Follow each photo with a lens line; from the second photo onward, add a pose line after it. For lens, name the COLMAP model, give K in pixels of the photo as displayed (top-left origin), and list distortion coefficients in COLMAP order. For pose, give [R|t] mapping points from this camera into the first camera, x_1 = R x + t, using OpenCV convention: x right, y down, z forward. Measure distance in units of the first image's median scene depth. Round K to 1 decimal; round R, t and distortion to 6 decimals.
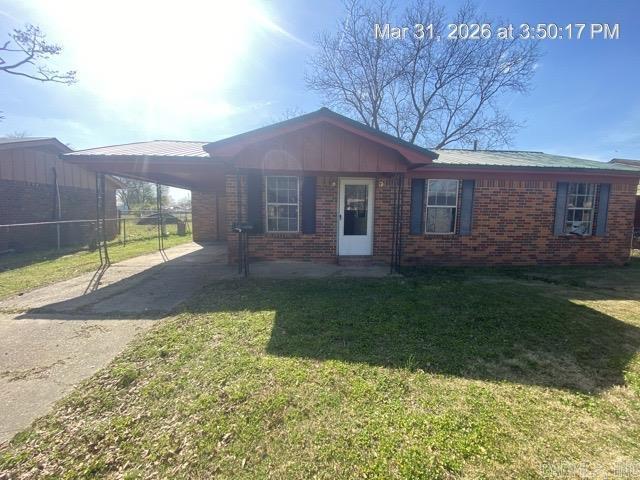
lens RADIAL K [[259.3, 0, 320.0], [0, 259.3, 240.0], [0, 0, 1]] dist [0.000517, 0.000045]
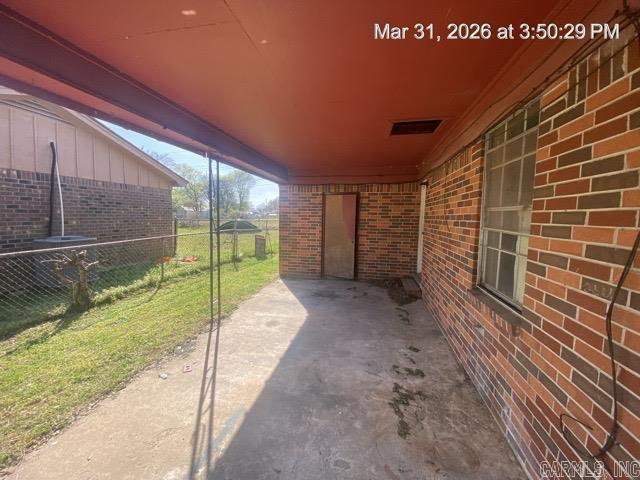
lens RADIAL K [[259.3, 0, 320.0], [0, 259.3, 240.0], [0, 0, 1]] dist [0.000517, 0.000045]
pose [[0.966634, 0.023798, -0.255053, -0.272782], [-0.028331, 0.999499, -0.014114, -0.066898], [0.254590, 0.020869, 0.966824, 0.498308]]
